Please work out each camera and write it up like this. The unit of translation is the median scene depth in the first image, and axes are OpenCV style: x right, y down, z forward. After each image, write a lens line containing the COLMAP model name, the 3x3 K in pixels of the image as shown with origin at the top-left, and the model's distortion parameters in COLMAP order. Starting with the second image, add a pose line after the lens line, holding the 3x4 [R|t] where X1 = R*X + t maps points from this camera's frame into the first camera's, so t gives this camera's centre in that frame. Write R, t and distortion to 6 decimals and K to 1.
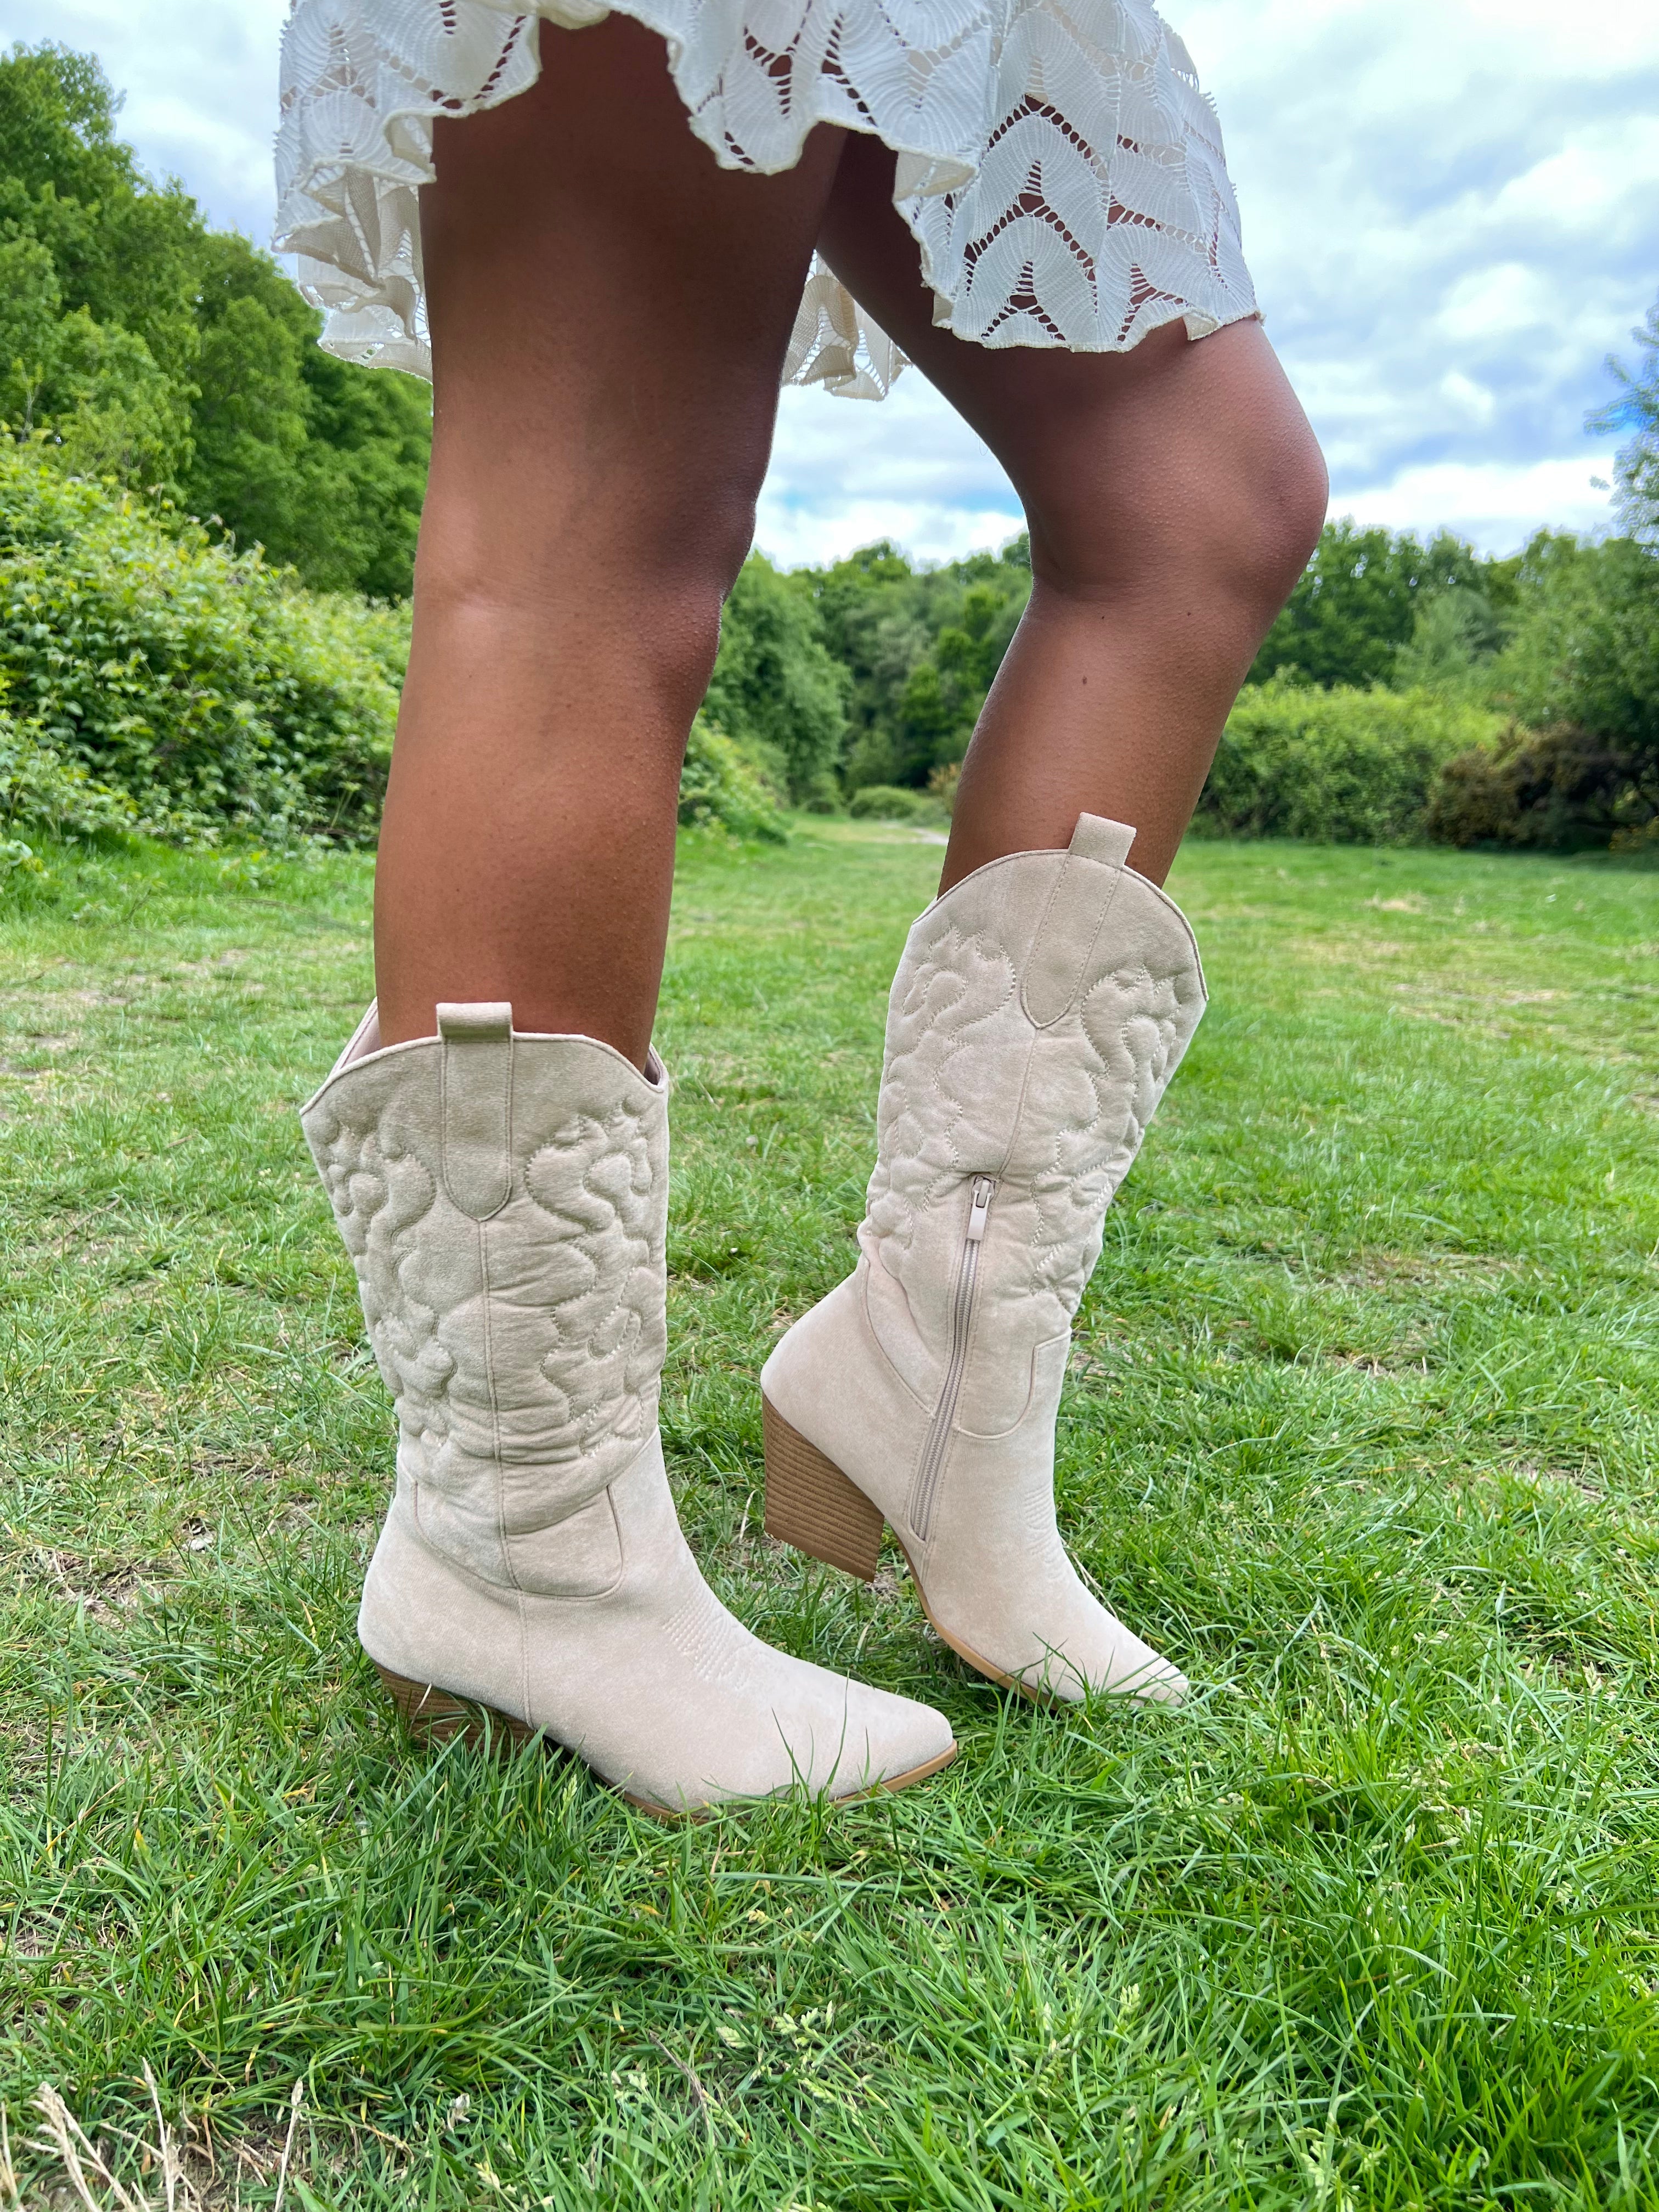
lens RADIAL K [[1429.9, 0, 834.4], [0, 1429.9, 1110.7], [0, 0, 1]] dist [-0.002162, -0.003907]
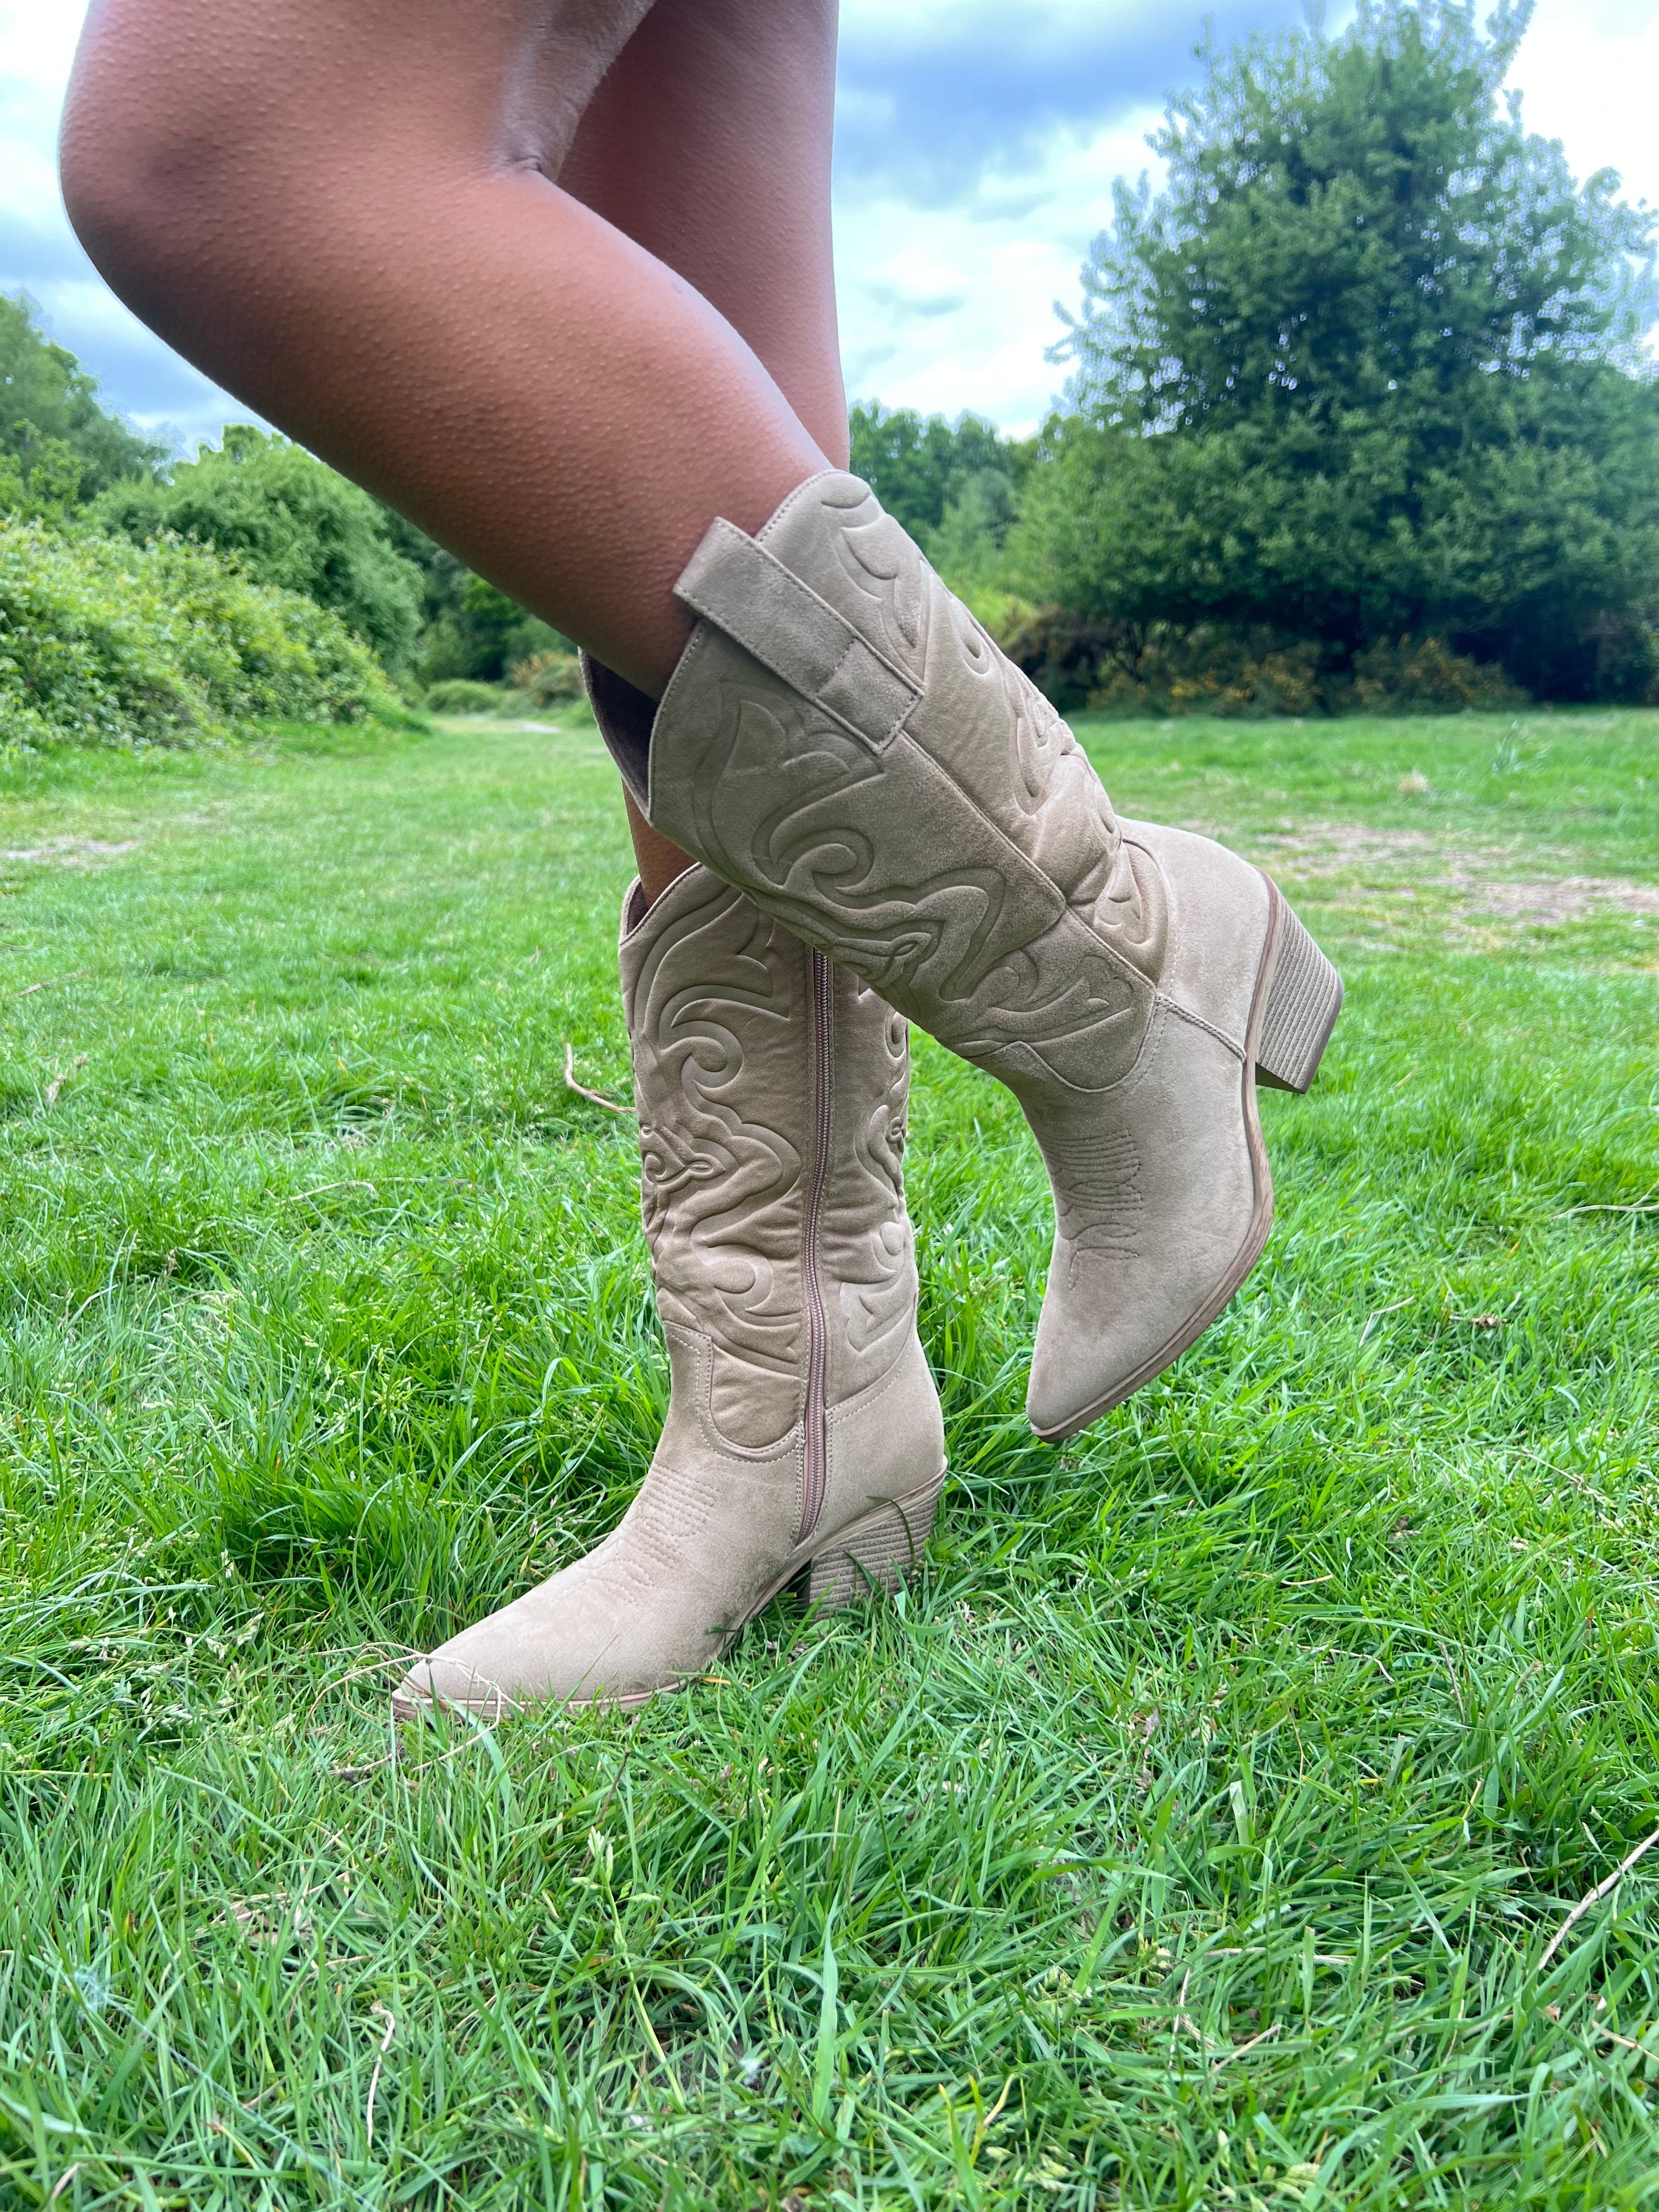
lens RADIAL K [[1741.2, 0, 815.7], [0, 1741.2, 1113.0], [0, 0, 1]] dist [0.006471, -0.018935]
pose [[0.963186, -0.105536, 0.247254, -0.064322], [0.098990, 0.994332, 0.038798, 0.055294], [-0.249948, -0.012894, 0.968174, -0.266136]]
